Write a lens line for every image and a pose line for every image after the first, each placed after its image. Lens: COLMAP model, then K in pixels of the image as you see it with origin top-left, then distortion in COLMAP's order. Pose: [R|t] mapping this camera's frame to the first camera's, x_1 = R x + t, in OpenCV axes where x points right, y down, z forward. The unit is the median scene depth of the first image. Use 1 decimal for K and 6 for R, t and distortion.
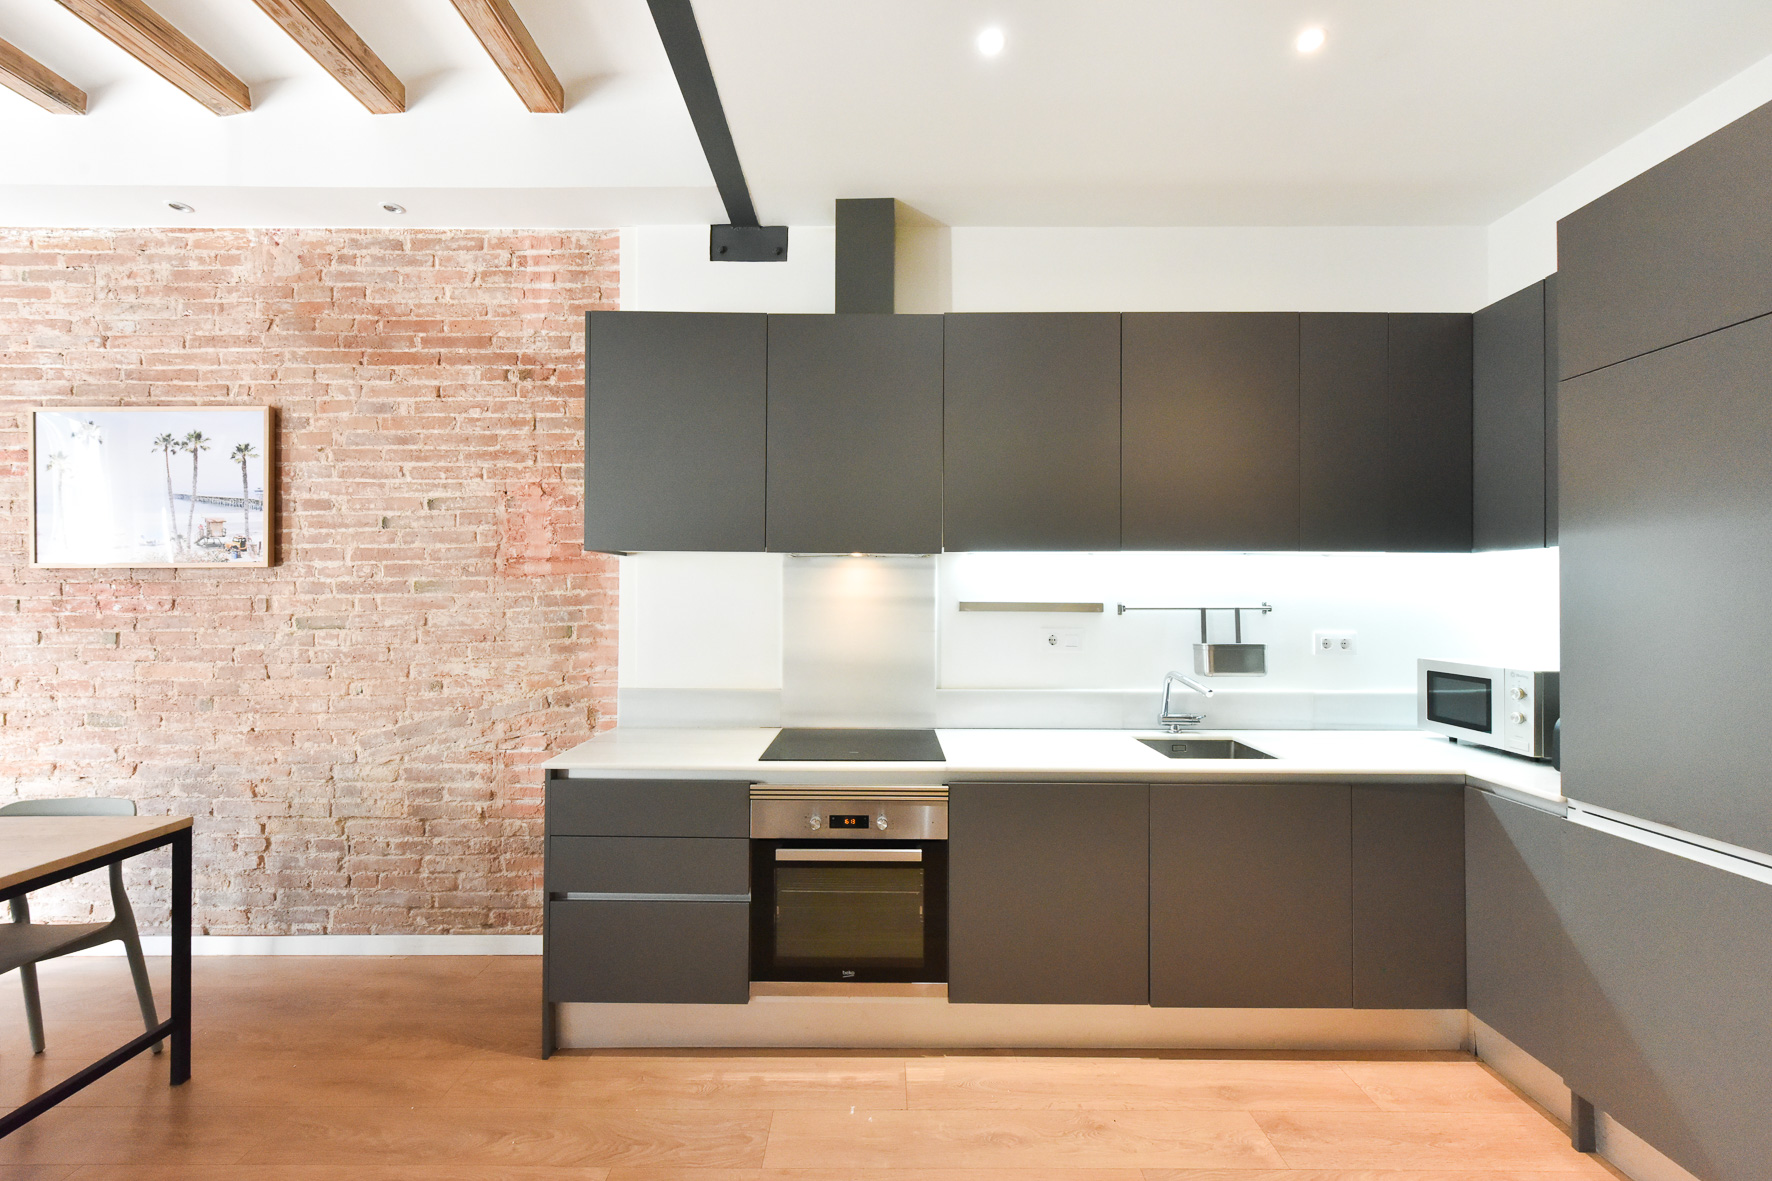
lens RADIAL K [[710.6, 0, 886.0], [0, 710.6, 590.5], [0, 0, 1]] dist [0.000094, -0.000127]
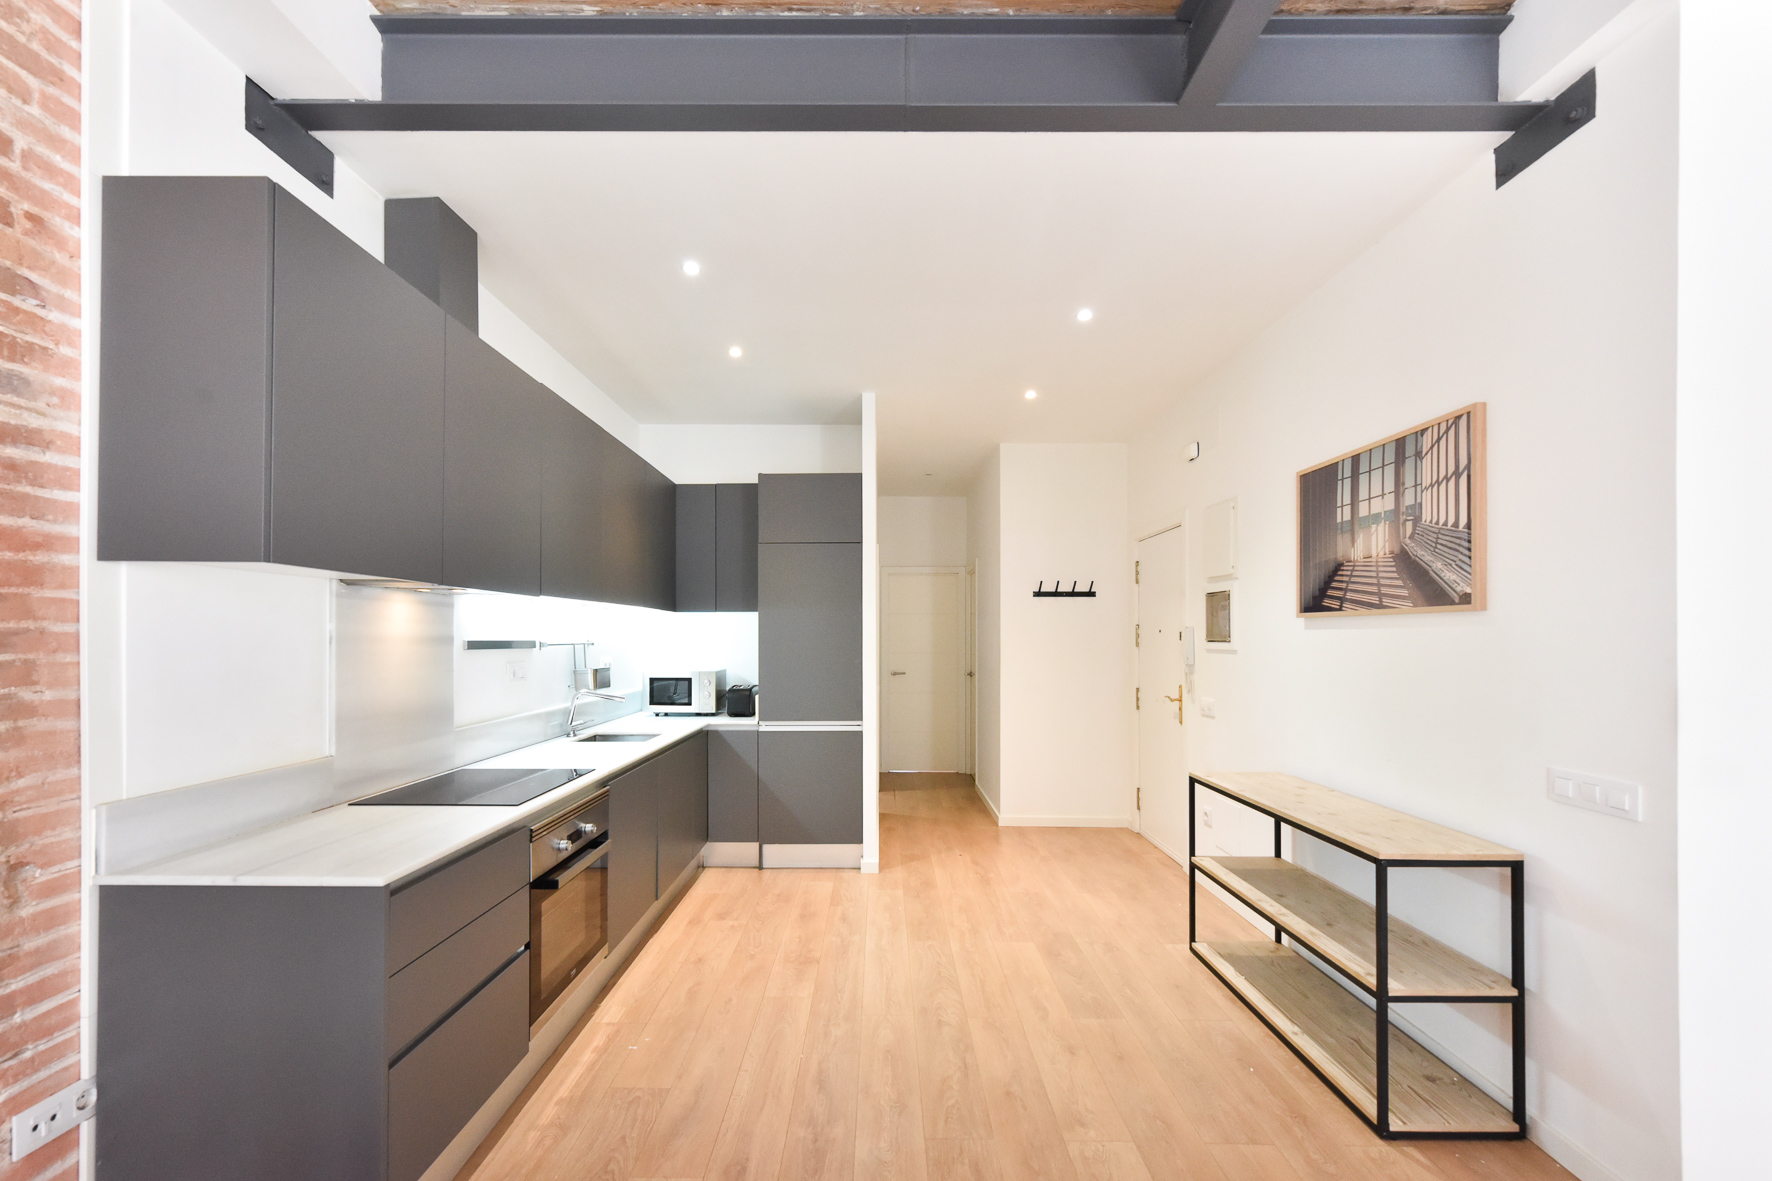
lens RADIAL K [[703.6, 0, 881.0], [0, 703.6, 635.1], [0, 0, 1]] dist [-0.000319, -0.000060]
pose [[0.003062, -0.001376, 0.999994, -0.973027], [-0.008001, 0.999967, 0.001401, 0.002518], [-0.999963, -0.008005, 0.003050, 0.432071]]
